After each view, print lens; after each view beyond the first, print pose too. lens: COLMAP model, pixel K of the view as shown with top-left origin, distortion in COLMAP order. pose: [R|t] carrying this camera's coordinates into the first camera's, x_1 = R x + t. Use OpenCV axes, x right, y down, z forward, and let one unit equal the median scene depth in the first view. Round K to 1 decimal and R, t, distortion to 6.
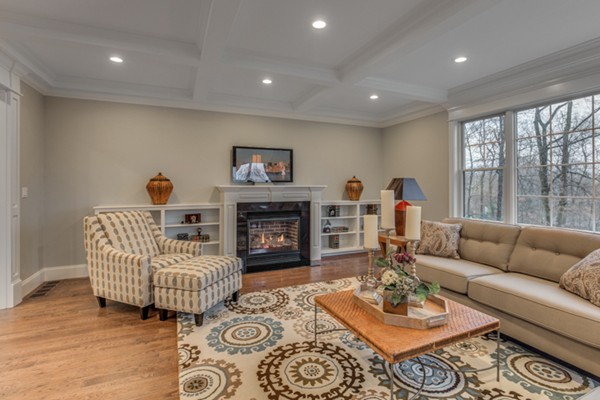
lens RADIAL K [[298.4, 0, 318.8], [0, 298.4, 184.7], [0, 0, 1]] dist [-0.017297, 0.000329]
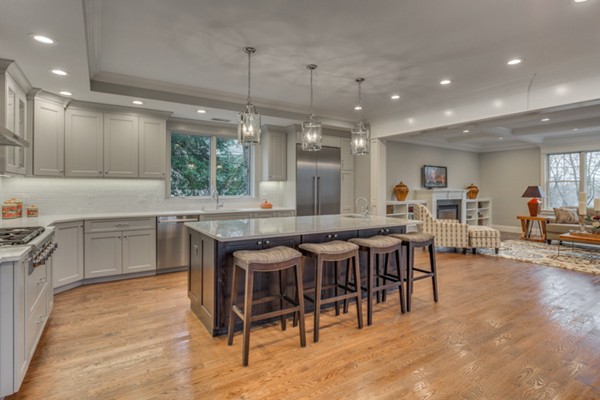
lens RADIAL K [[302.9, 0, 307.3], [0, 302.9, 187.3], [0, 0, 1]] dist [-0.018635, 0.000337]
pose [[0.989533, 0.005071, 0.144221, -1.270717], [-0.004761, 0.999986, -0.002496, -0.002841], [-0.144232, 0.001783, 0.989542, -0.595365]]
